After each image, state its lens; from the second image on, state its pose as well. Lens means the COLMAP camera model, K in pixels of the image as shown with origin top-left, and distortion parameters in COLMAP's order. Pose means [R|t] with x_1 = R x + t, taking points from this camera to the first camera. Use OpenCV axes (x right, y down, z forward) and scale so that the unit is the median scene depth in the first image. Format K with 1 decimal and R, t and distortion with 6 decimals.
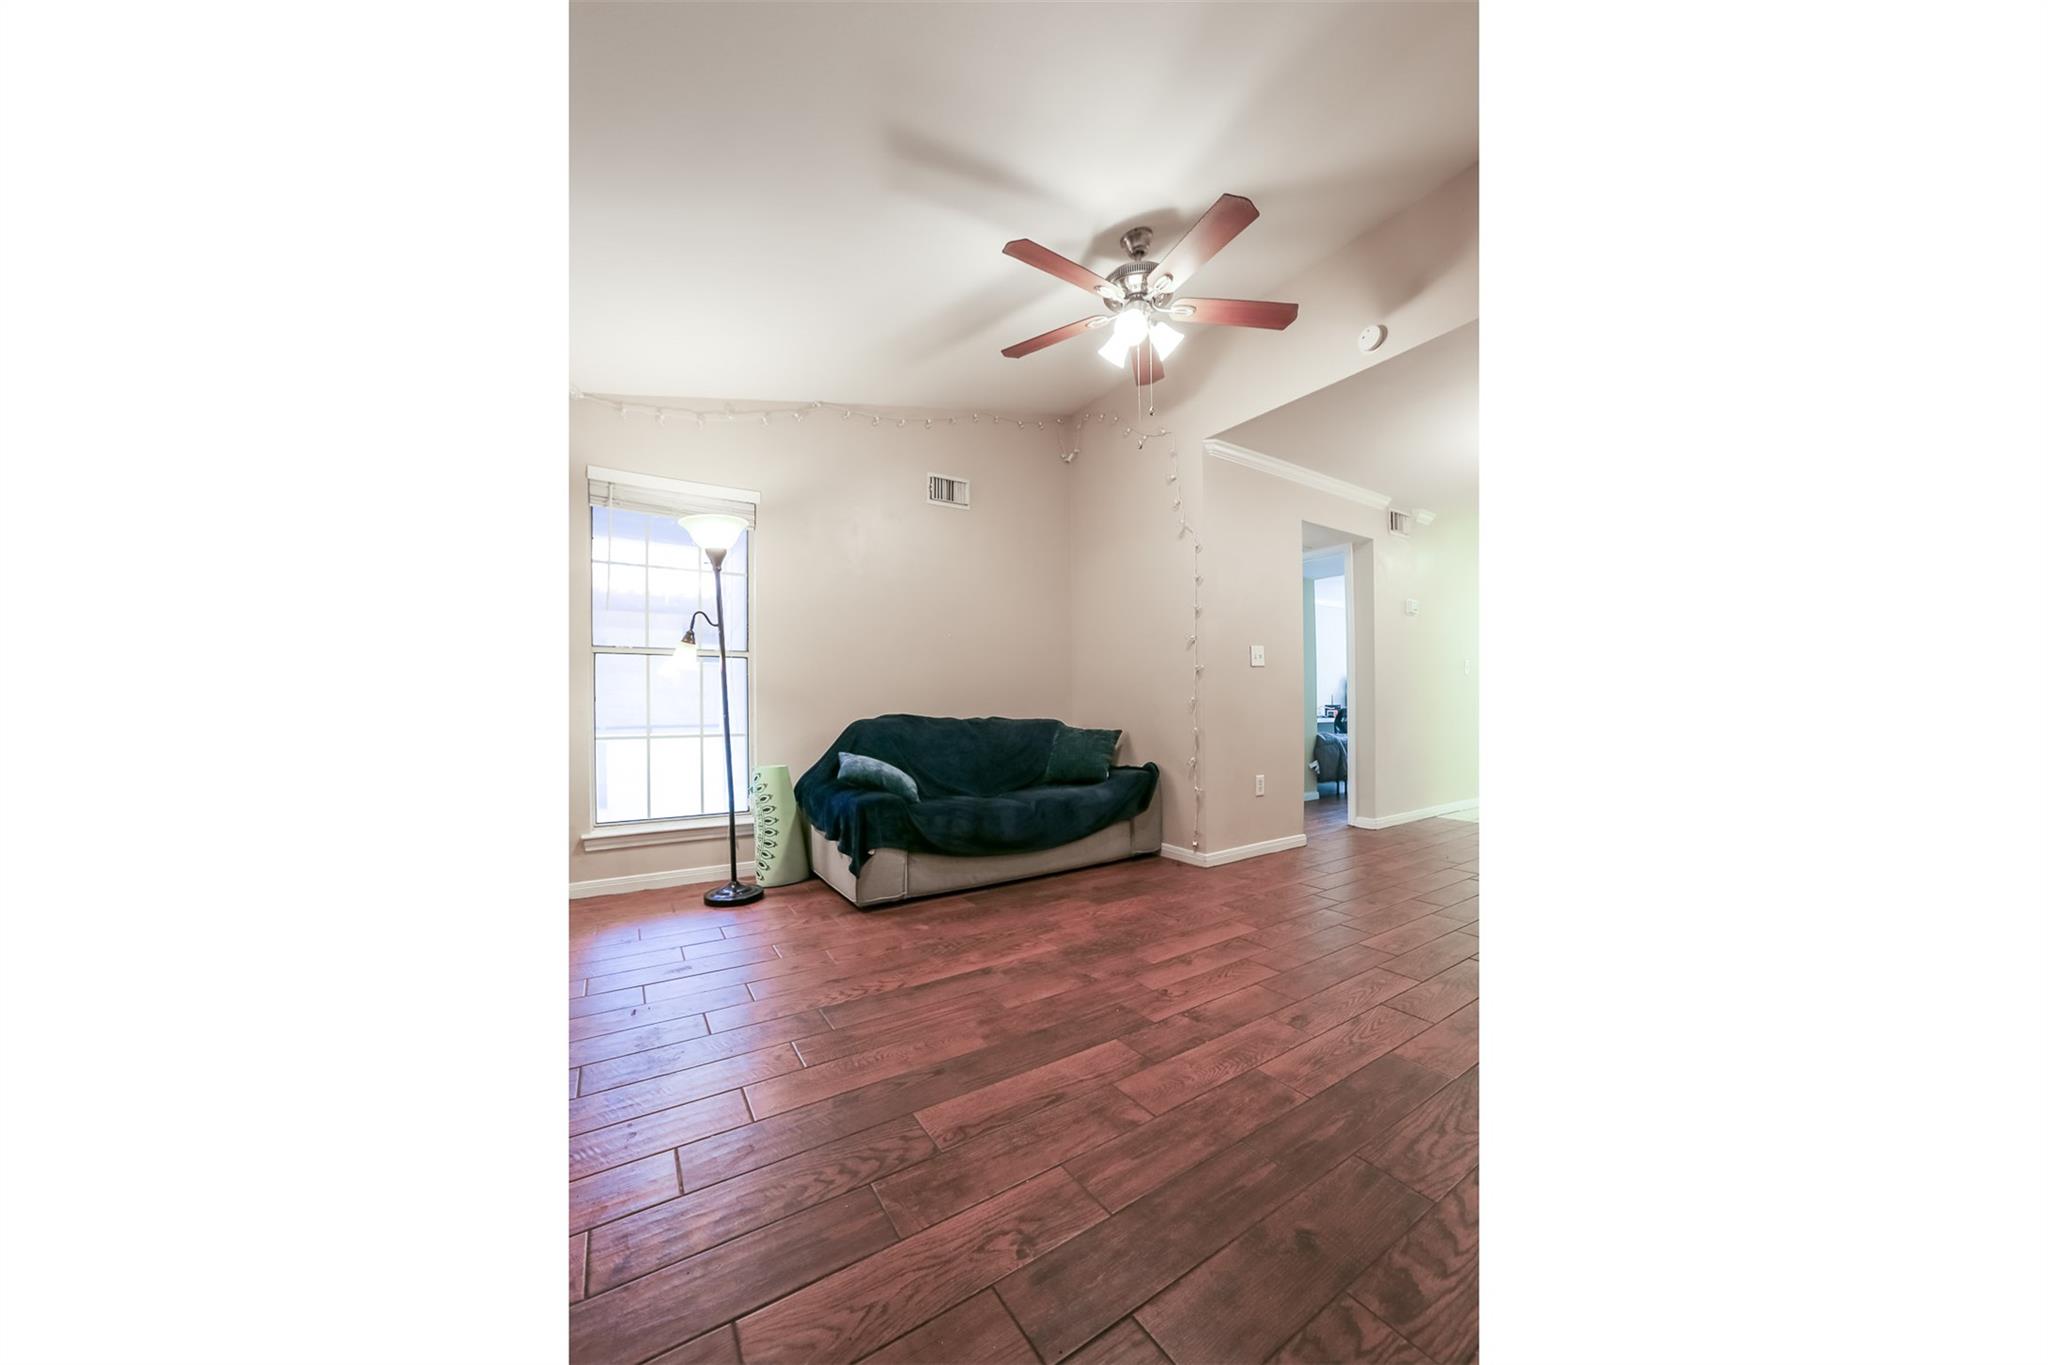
lens RADIAL K [[656.1, 0, 1012.0], [0, 656.1, 705.2], [0, 0, 1]] dist [-0.038896, 0.000042]
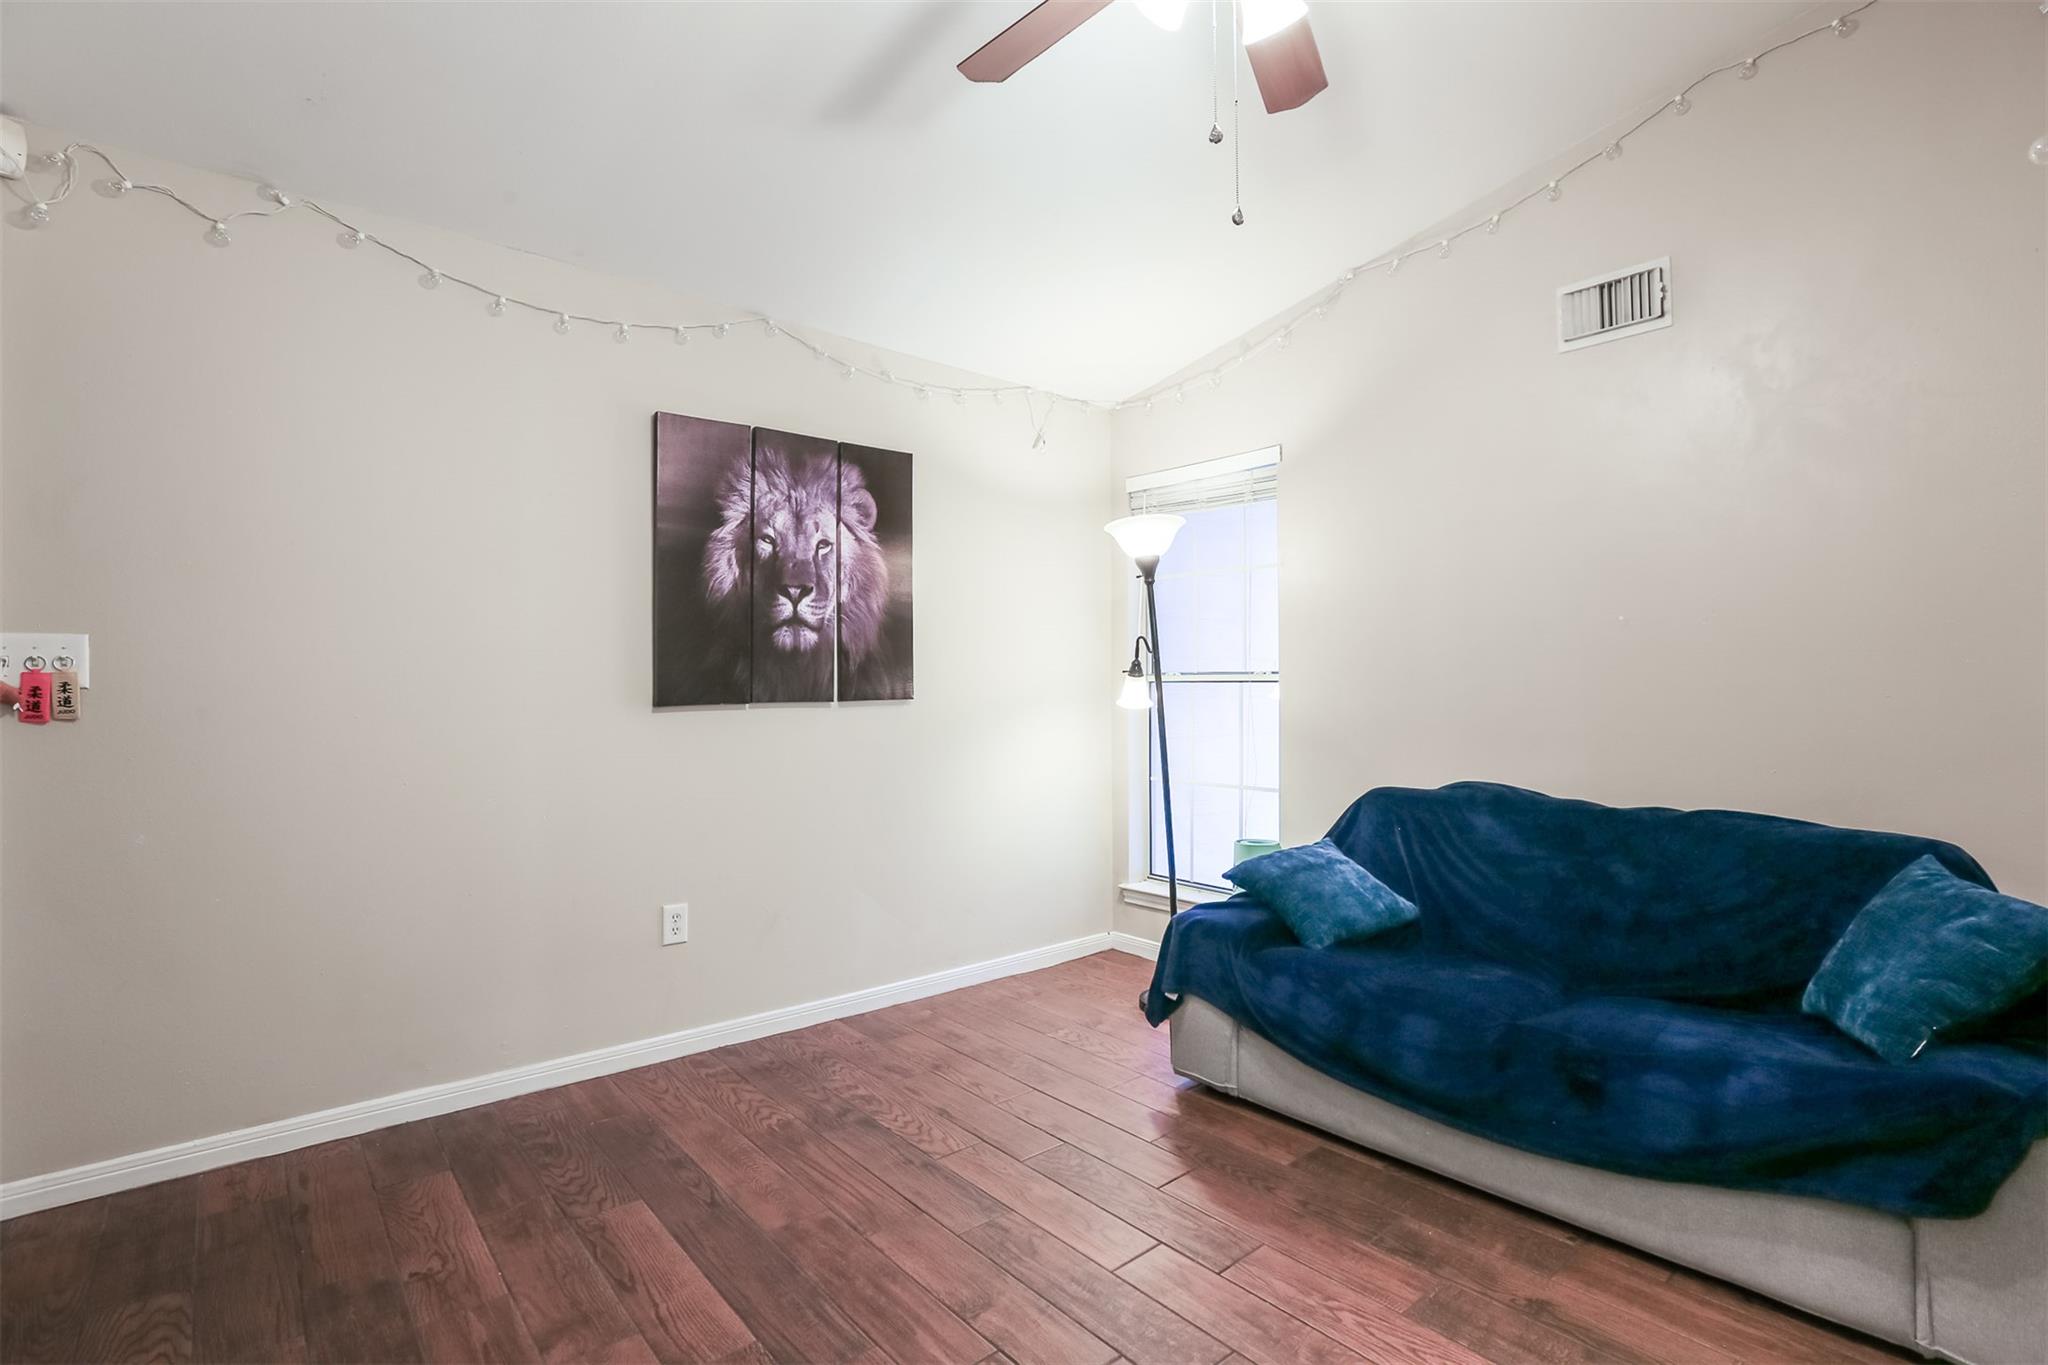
lens RADIAL K [[952.6, 0, 1008.9], [0, 952.6, 664.7], [0, 0, 1]] dist [-0.049647, 0.017581]
pose [[0.123956, -0.022539, -0.992032, 0.662663], [-0.000178, 0.999741, -0.022737, -0.079133], [0.992288, 0.002995, 0.123920, 0.668278]]
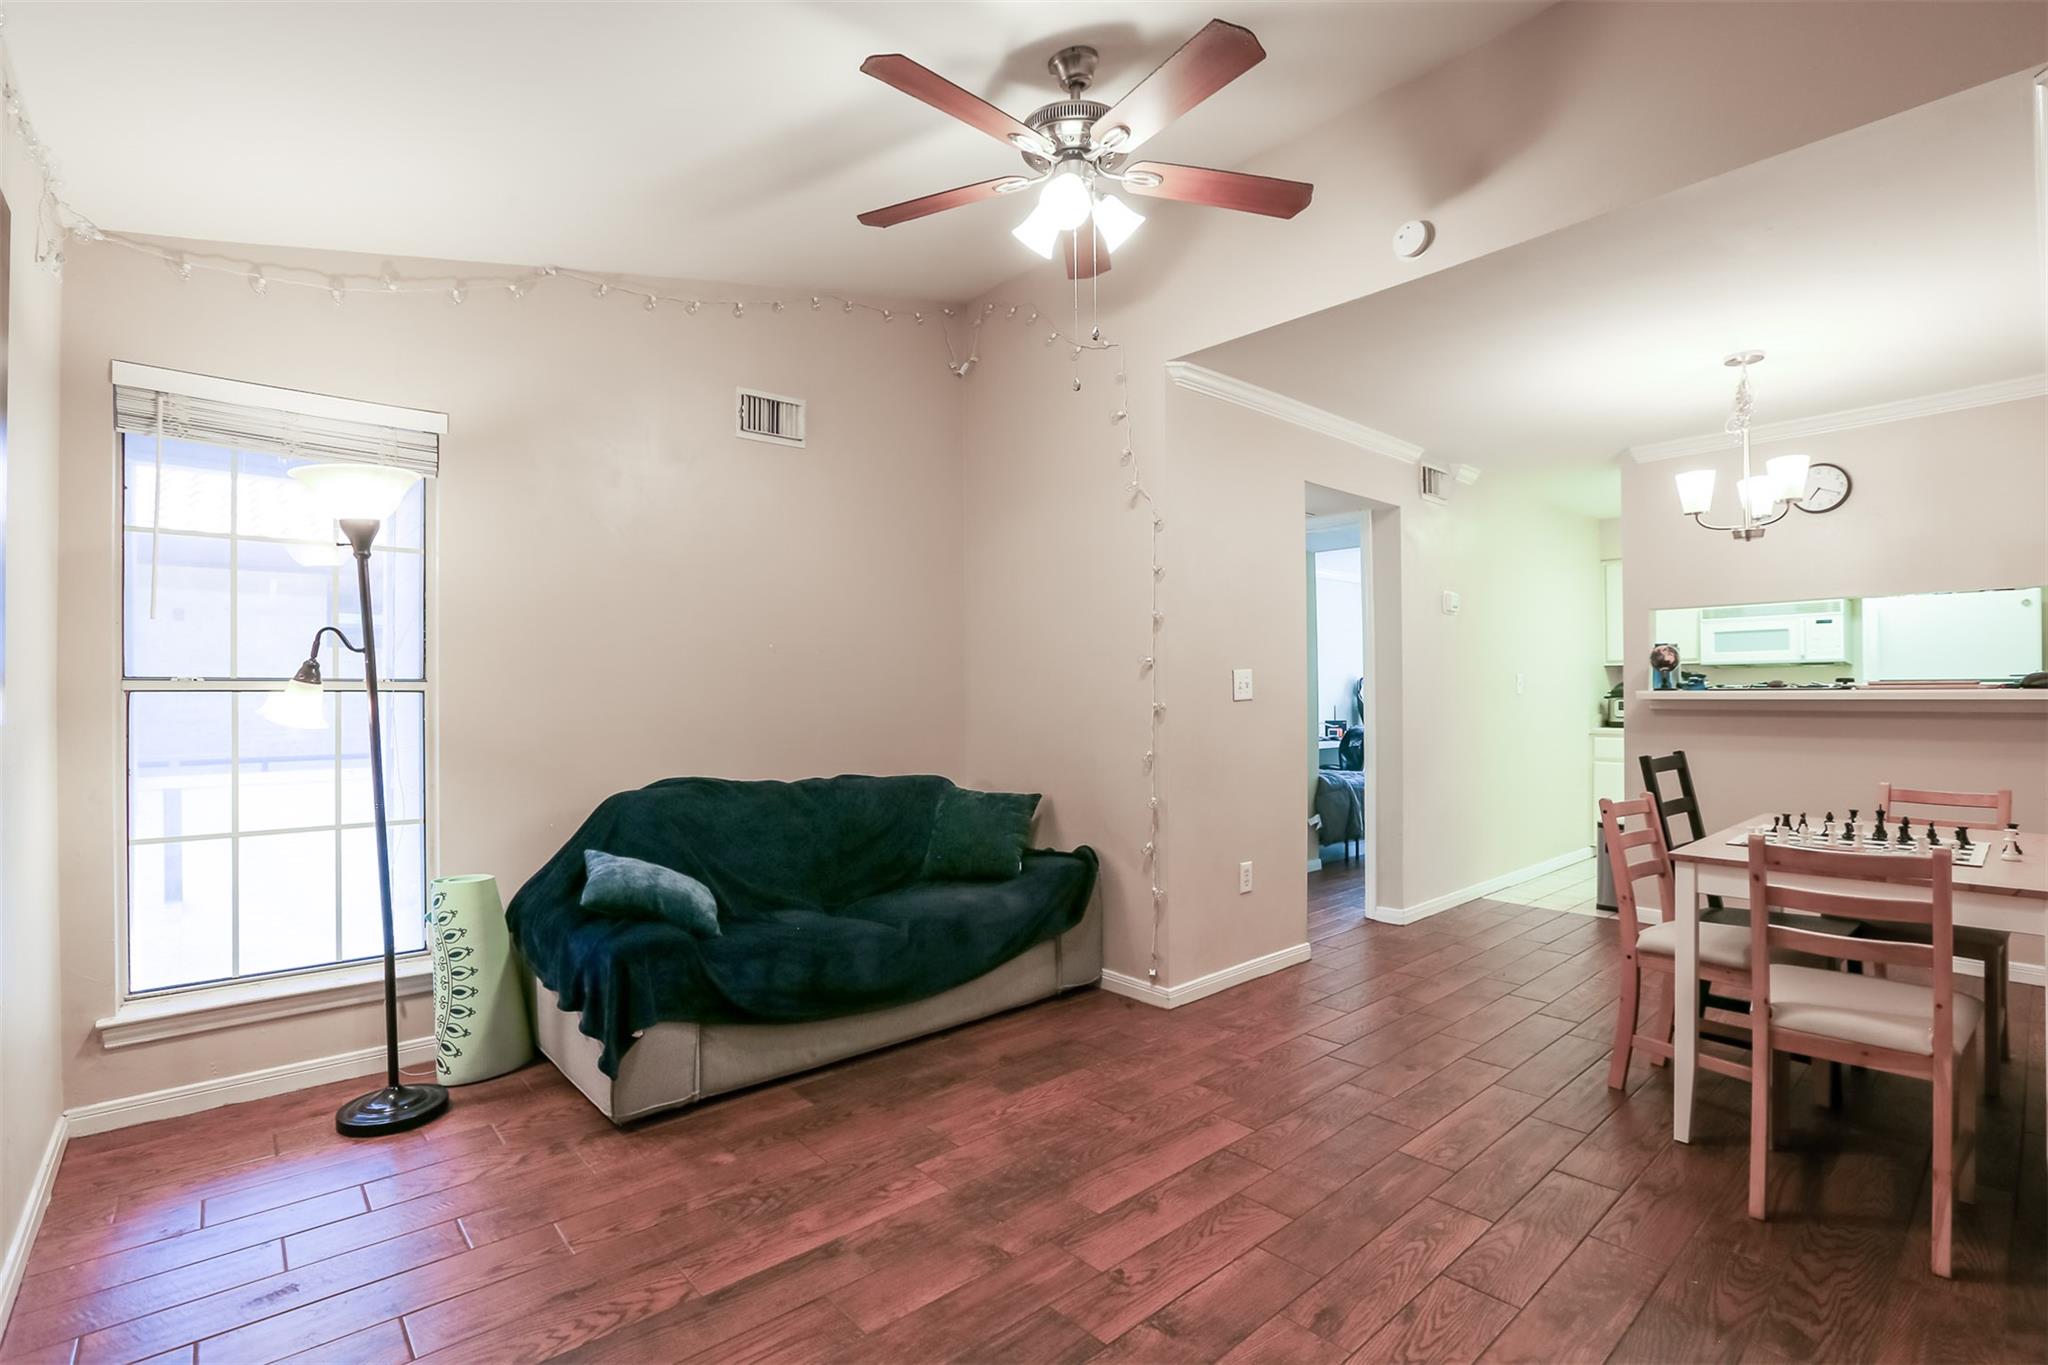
lens RADIAL K [[971.0, 0, 1024.0], [0, 971.0, 682.5], [0, 0, 1]] dist [-0.047476, 0.019074]
pose [[0.987834, 0.002189, 0.155495, -0.000964], [-0.000660, 0.999951, -0.009886, -0.084015], [-0.155509, 0.009664, 0.987787, 0.063207]]
